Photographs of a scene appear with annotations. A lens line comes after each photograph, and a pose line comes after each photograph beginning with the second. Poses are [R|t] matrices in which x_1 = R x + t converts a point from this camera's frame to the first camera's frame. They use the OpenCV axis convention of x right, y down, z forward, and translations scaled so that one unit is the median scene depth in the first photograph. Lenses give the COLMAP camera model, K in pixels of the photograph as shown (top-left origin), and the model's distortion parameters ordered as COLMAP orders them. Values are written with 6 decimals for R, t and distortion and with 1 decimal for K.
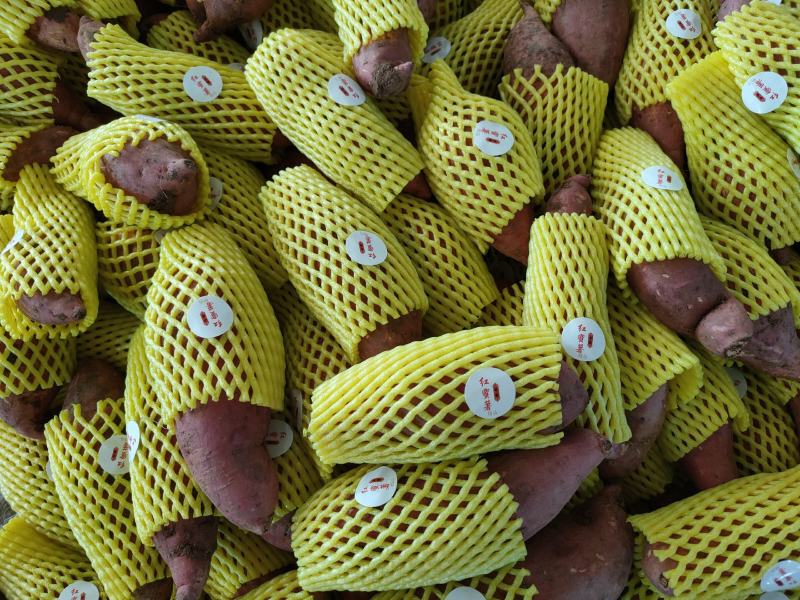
lens RADIAL K [[635.1, 0, 400.0], [0, 635.1, 300.0], [0, 0, 1]] dist [0.033415, -0.115301]
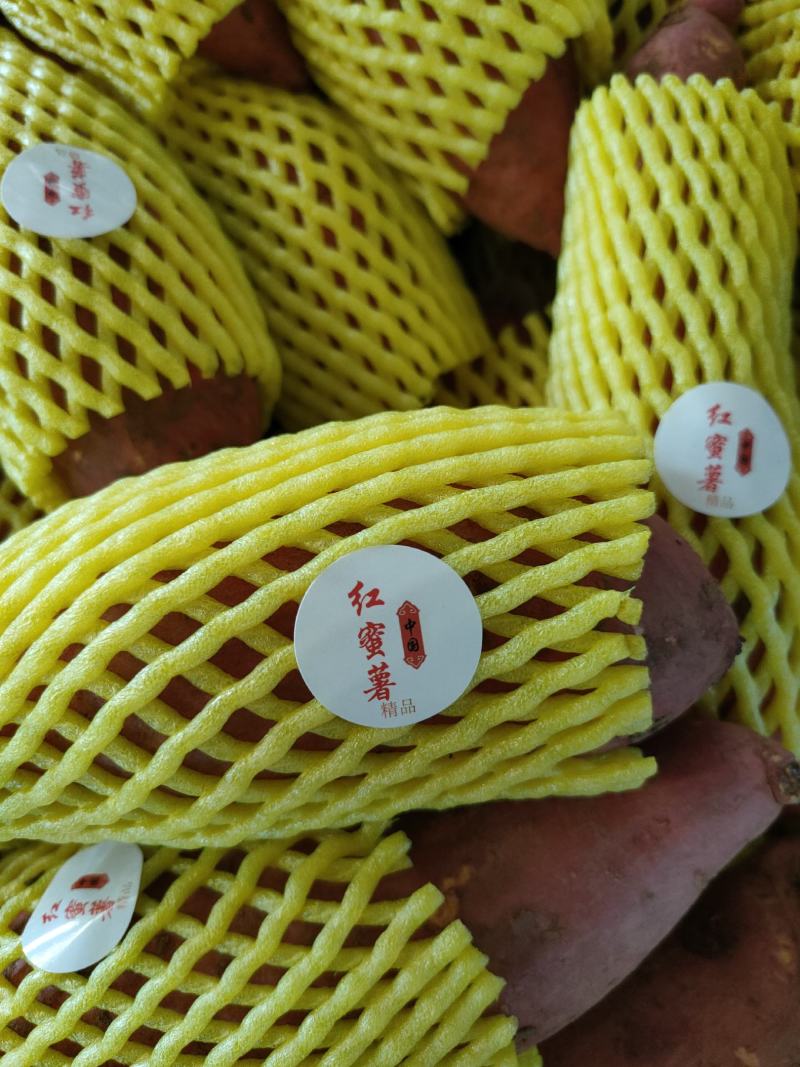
lens RADIAL K [[847.0, 0, 400.0], [0, 847.0, 533.5], [0, 0, 1]] dist [0.033415, -0.115301]
pose [[0.998816, -0.013247, -0.046803, 0.143846], [0.018322, 0.993791, 0.109742, 0.053831], [0.045058, -0.110470, 0.992858, 0.560796]]
